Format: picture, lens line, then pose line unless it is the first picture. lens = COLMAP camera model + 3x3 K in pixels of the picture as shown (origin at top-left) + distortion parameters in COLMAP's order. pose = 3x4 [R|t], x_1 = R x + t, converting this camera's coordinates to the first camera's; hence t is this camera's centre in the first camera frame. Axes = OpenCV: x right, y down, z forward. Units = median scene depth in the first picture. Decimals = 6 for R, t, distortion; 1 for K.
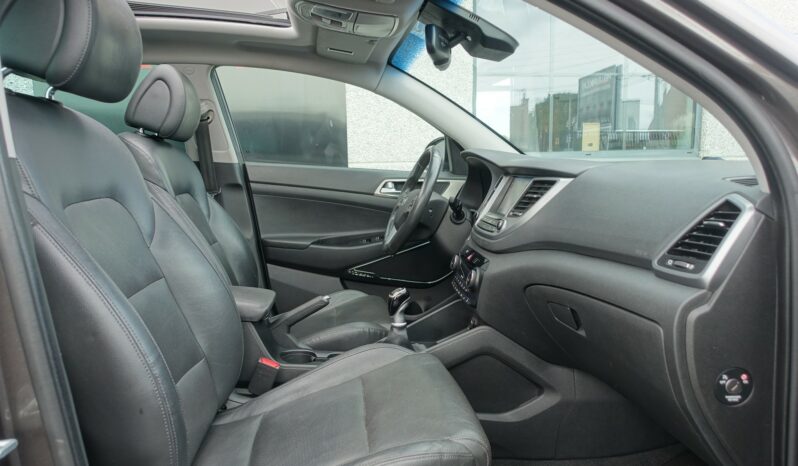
lens RADIAL K [[543.9, 0, 399.0], [0, 543.9, 233.0], [0, 0, 1]] dist [-0.003739, -0.001040]
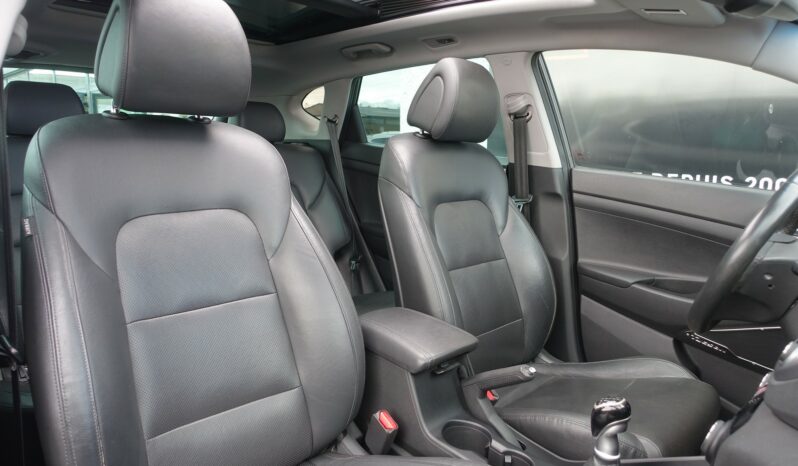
lens RADIAL K [[543.9, 0, 399.0], [0, 543.9, 233.0], [0, 0, 1]] dist [-0.003739, -0.001040]
pose [[0.634218, 0.146217, -0.759202, 0.189328], [-0.133075, 0.987944, 0.079103, -0.063860], [0.761616, 0.050862, 0.646030, 0.283407]]
